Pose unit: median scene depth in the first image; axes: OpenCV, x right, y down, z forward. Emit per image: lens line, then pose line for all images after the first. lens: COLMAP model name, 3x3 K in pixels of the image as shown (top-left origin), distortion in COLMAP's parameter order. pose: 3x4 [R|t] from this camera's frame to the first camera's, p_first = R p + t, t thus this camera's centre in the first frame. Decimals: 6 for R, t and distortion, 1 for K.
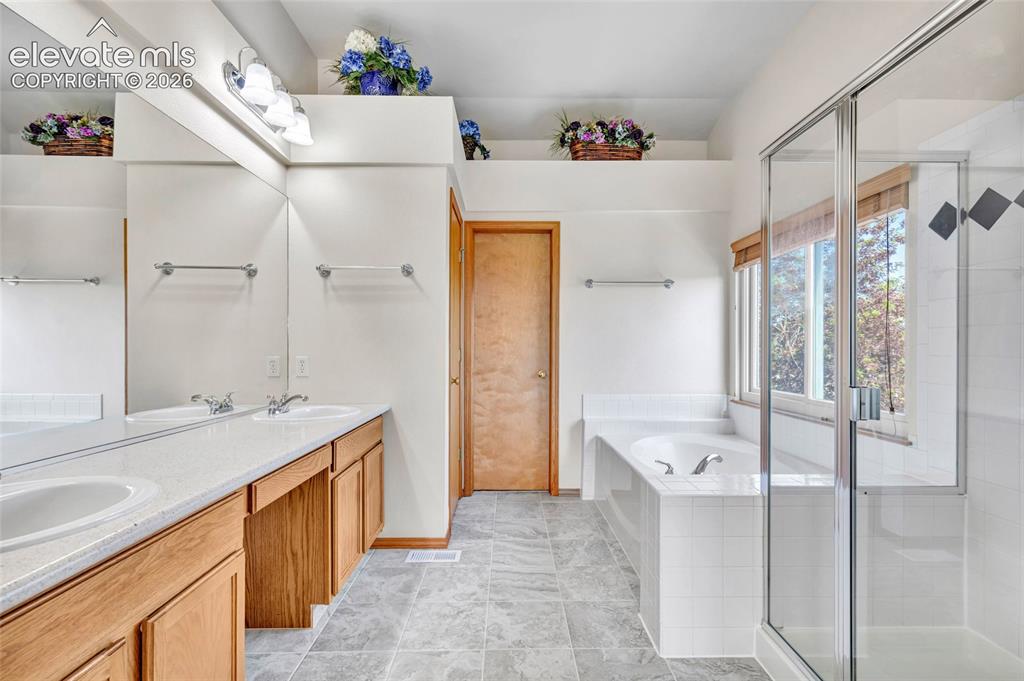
lens RADIAL K [[470.0, 0, 516.9], [0, 470.0, 345.2], [0, 0, 1]] dist [0.010349, -0.002208]
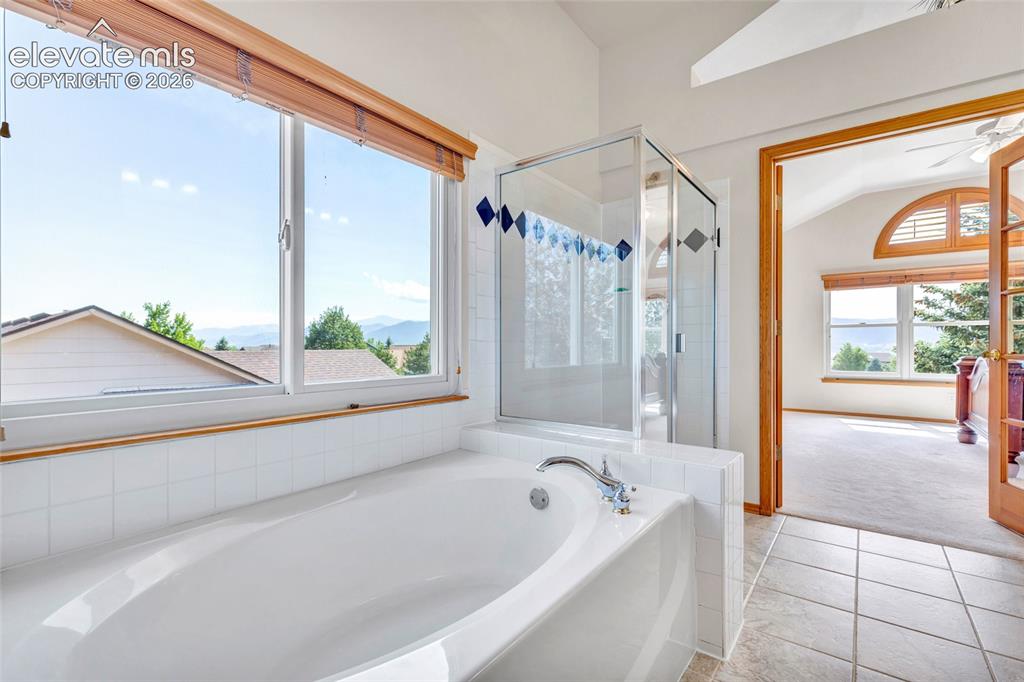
lens RADIAL K [[470.0, 0, 511.4], [0, 470.0, 345.1], [0, 0, 1]] dist [0.010349, -0.002208]
pose [[-0.794599, -0.005367, 0.607110, 0.063202], [-0.004812, 0.999985, 0.002543, 0.062071], [-0.607115, -0.000901, -0.794613, 1.318584]]
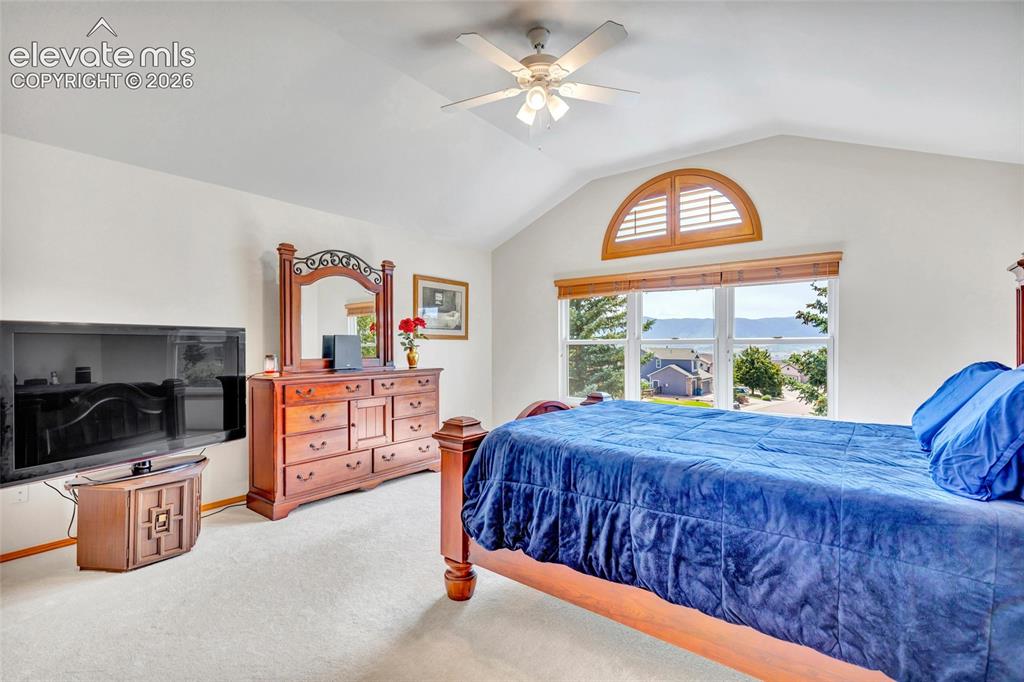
lens RADIAL K [[470.0, 0, 509.5], [0, 470.0, 343.7], [0, 0, 1]] dist [0.010349, -0.002208]
pose [[-0.782743, -0.000582, 0.622345, -0.830072], [-0.001838, 0.999997, -0.001377, -0.030778], [-0.622343, -0.002221, -0.782742, 0.064653]]
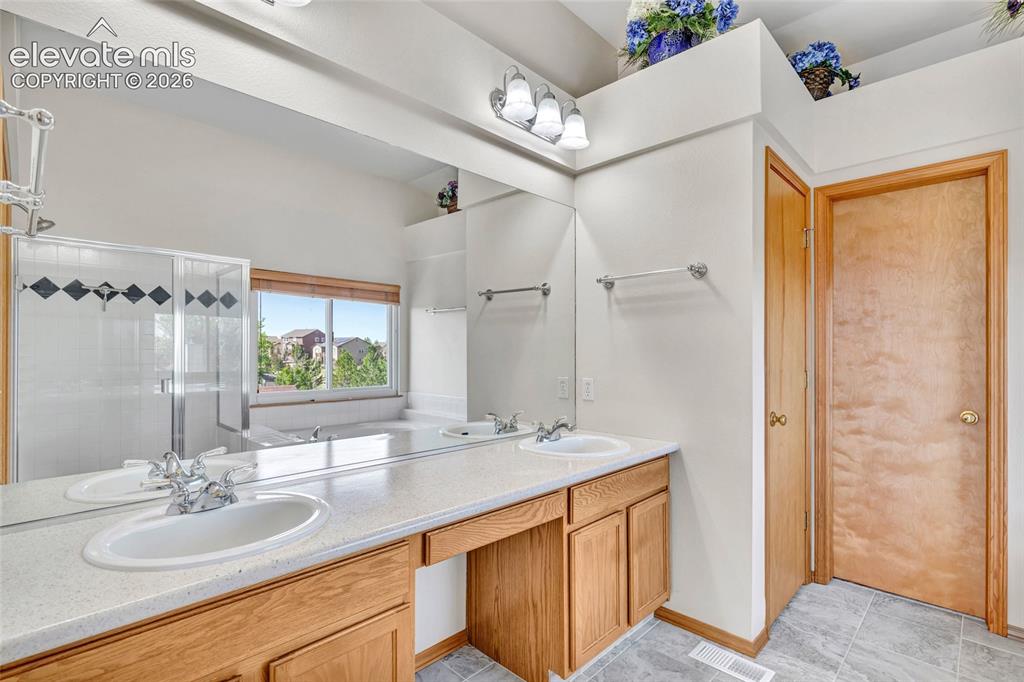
lens RADIAL K [[489.0, 0, 510.2], [0, 489.0, 345.9], [0, 0, 1]] dist [-0.002980, -0.000091]
pose [[0.702069, -0.006549, -0.712079, 0.115156], [0.001676, 0.999970, -0.007543, -0.031413], [0.712107, 0.004102, 0.702059, 0.219929]]
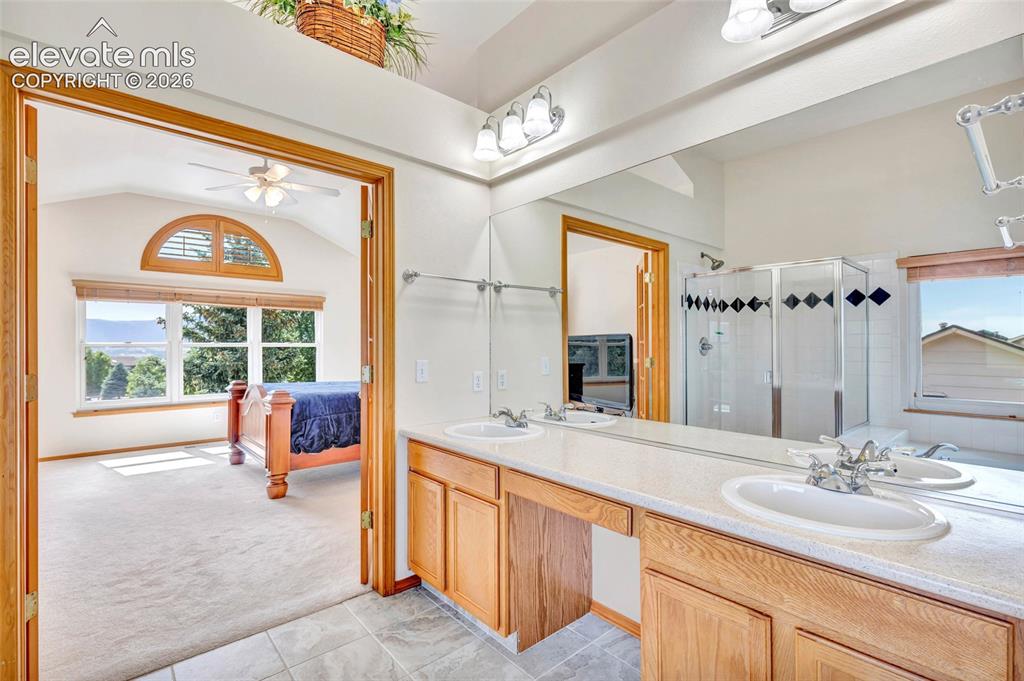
lens RADIAL K [[470.0, 0, 517.9], [0, 470.0, 348.7], [0, 0, 1]] dist [0.010349, -0.002208]
pose [[-0.761552, -0.003705, -0.648093, 0.144003], [-0.002795, 0.999993, -0.002432, -0.023640], [0.648097, -0.000040, -0.761557, 1.004493]]
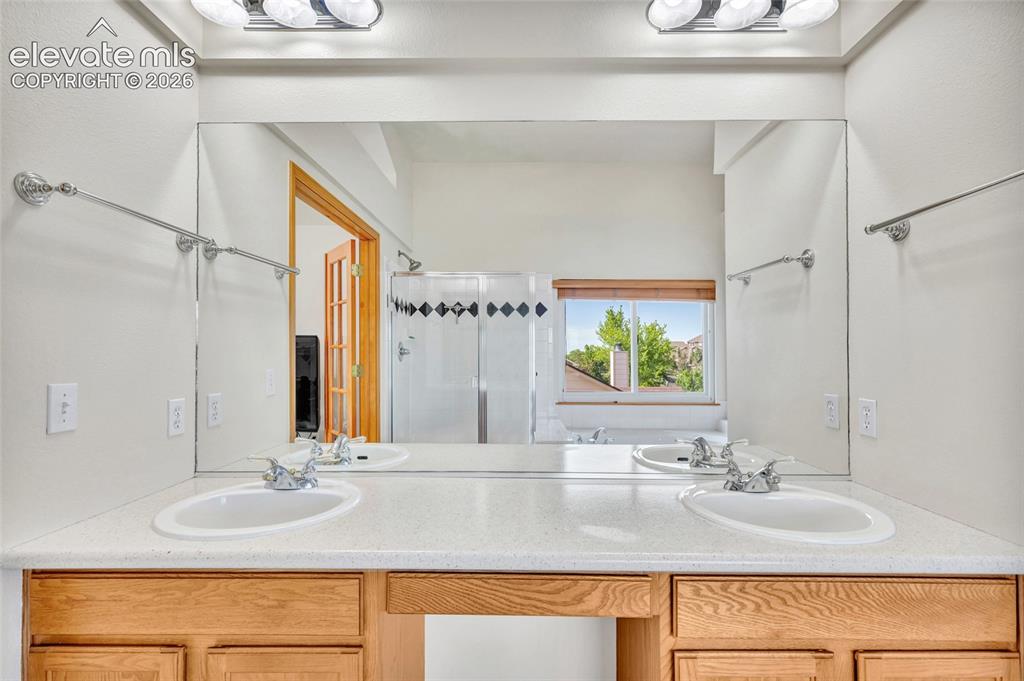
lens RADIAL K [[470.0, 0, 514.8], [0, 470.0, 345.0], [0, 0, 1]] dist [0.010349, -0.002208]
pose [[-0.027430, -0.019511, -0.999433, 0.096750], [0.002267, 0.999806, -0.019580, -0.027601], [0.999621, -0.002803, -0.027381, 0.602558]]
